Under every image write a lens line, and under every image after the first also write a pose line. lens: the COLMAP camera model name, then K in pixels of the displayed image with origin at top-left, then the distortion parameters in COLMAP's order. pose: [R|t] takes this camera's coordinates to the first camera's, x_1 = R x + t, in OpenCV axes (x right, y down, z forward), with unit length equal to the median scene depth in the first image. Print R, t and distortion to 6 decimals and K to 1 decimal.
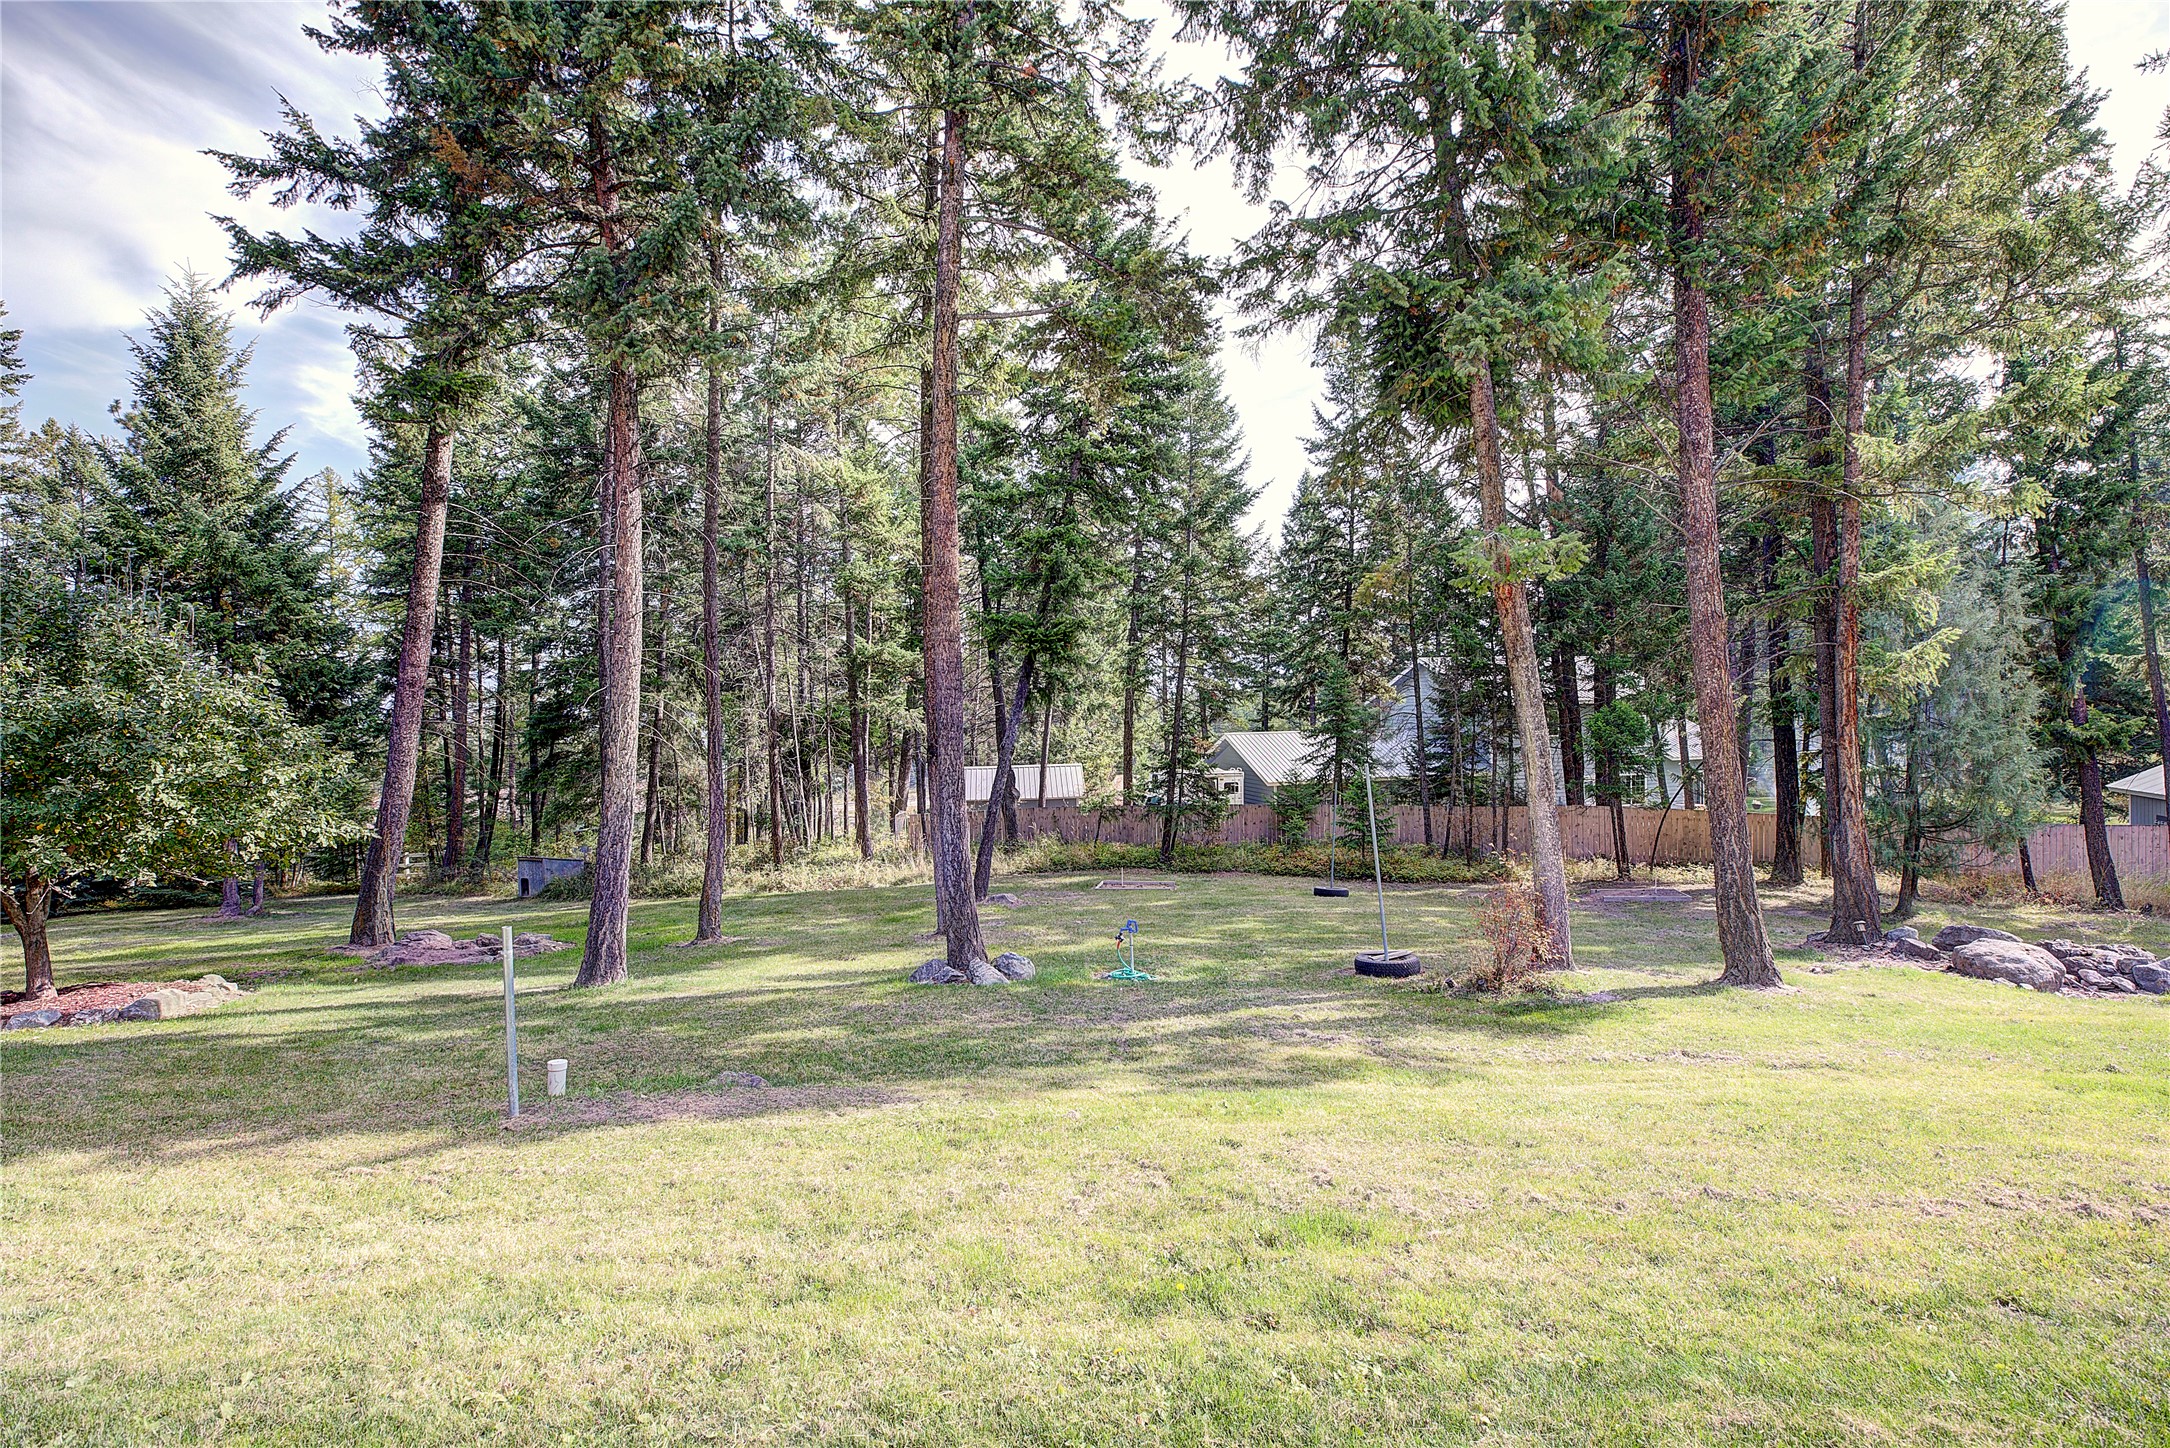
lens RADIAL K [[987.7, 0, 1079.5], [0, 987.7, 718.7], [0, 0, 1]] dist [-0.043661, 0.013217]
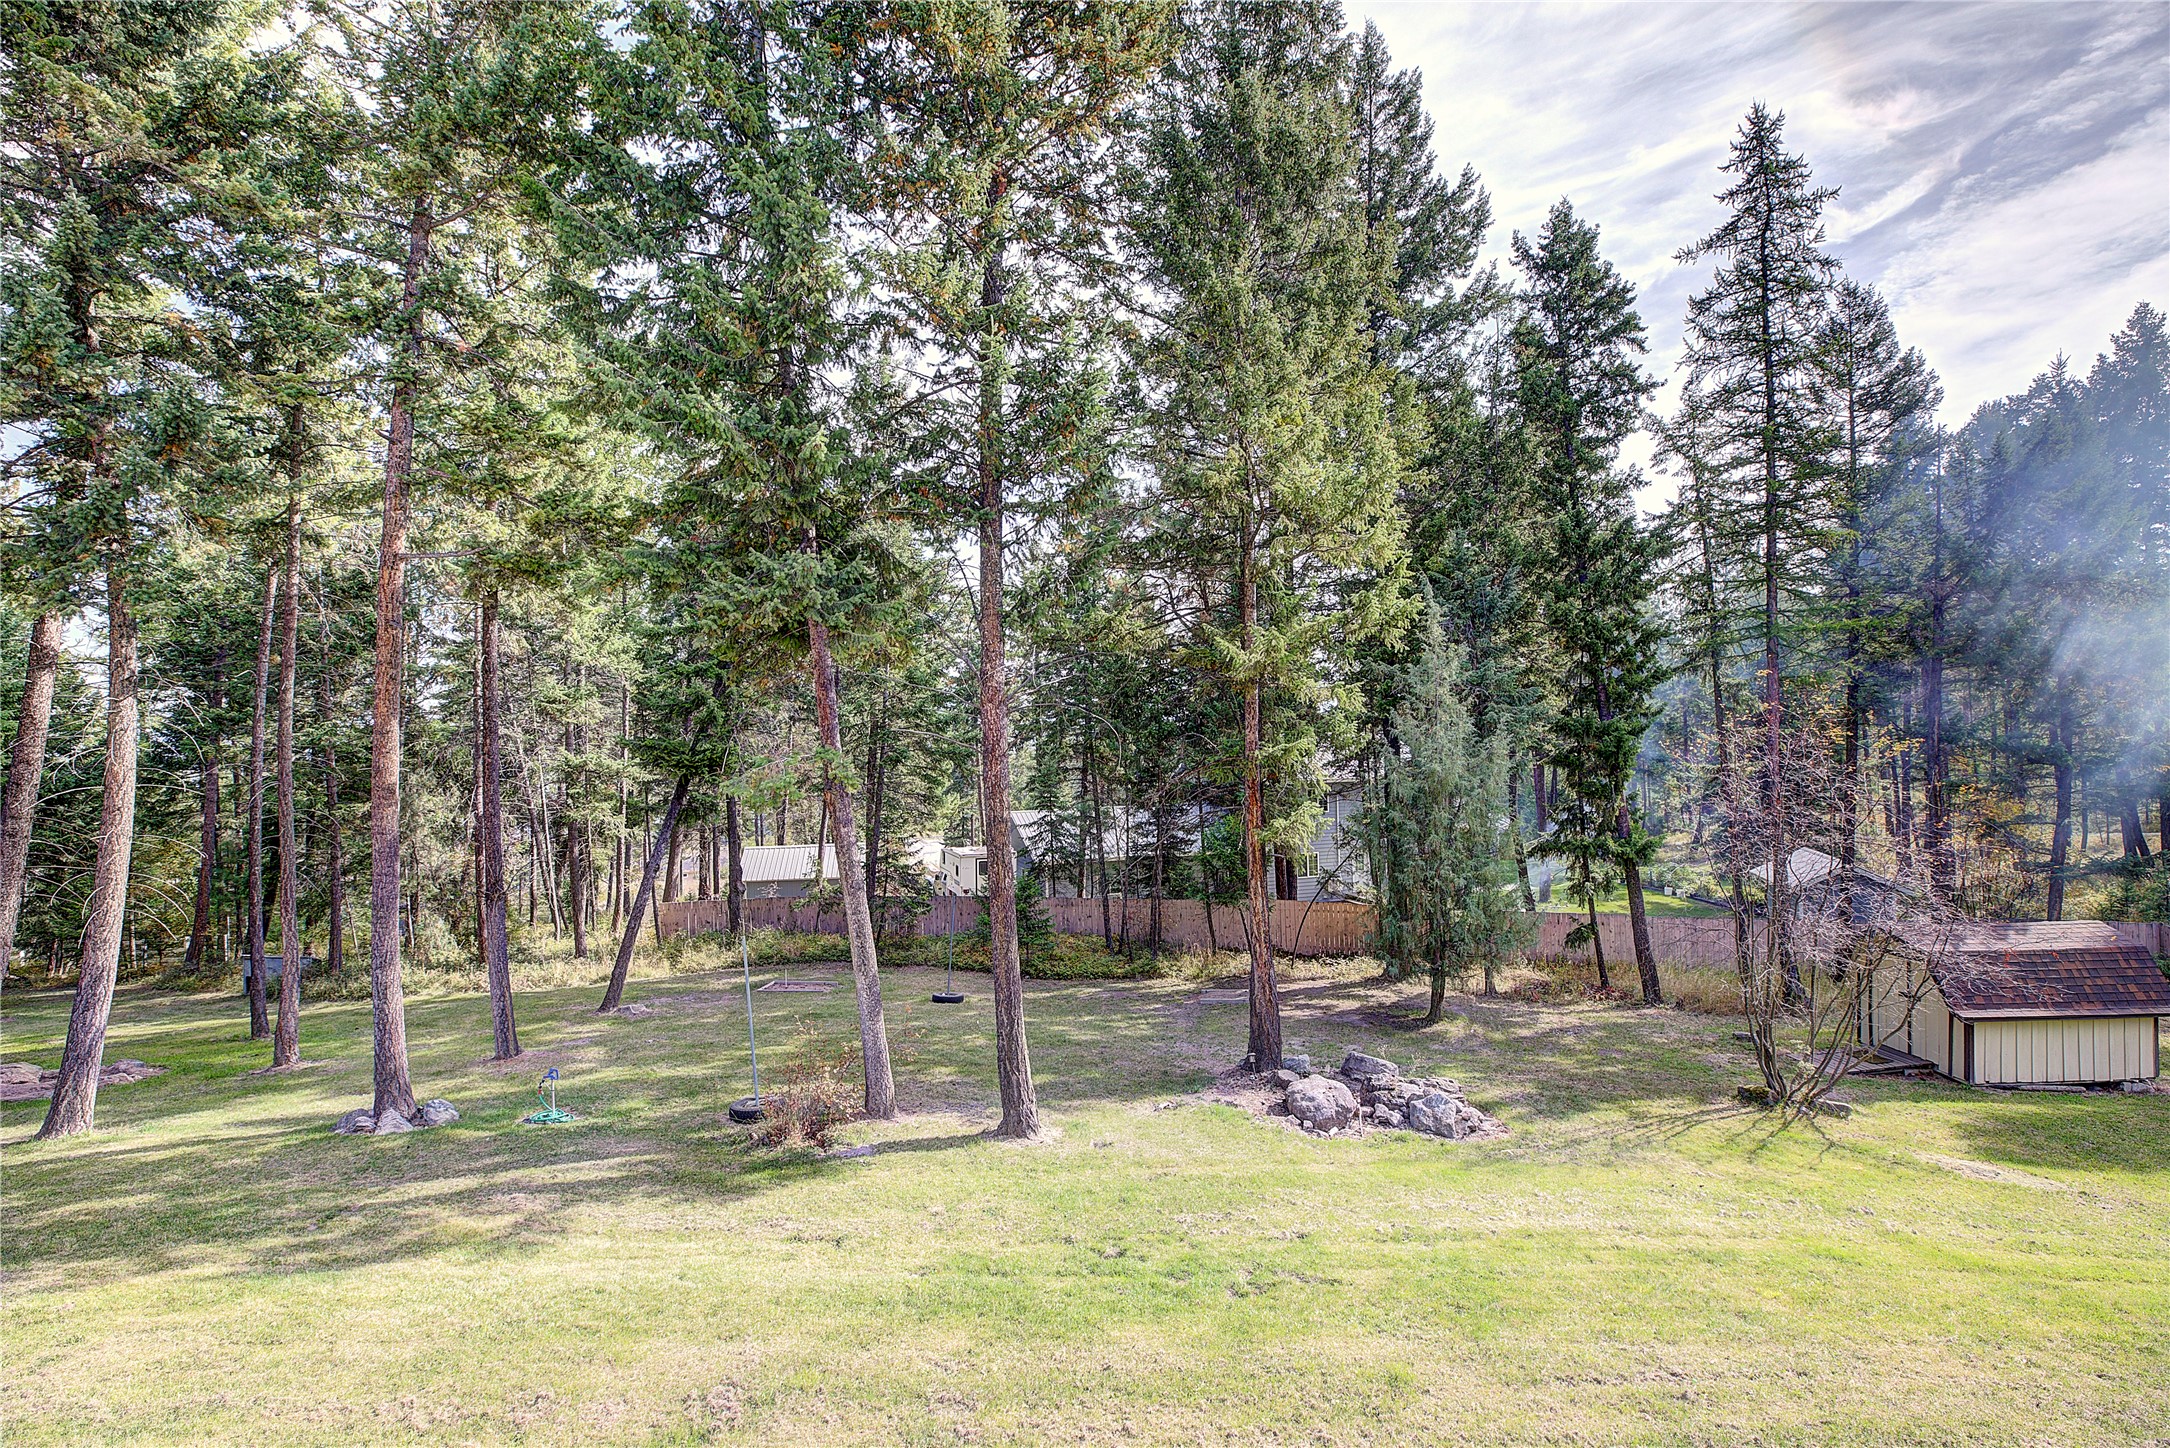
lens RADIAL K [[987.7, 0, 1079.5], [0, 987.7, 718.7], [0, 0, 1]] dist [-0.043661, 0.013217]
pose [[0.998537, -0.001053, 0.054062, 0.343937], [0.003143, 0.999250, -0.038596, -0.091143], [-0.053981, 0.038709, 0.997791, -0.108817]]
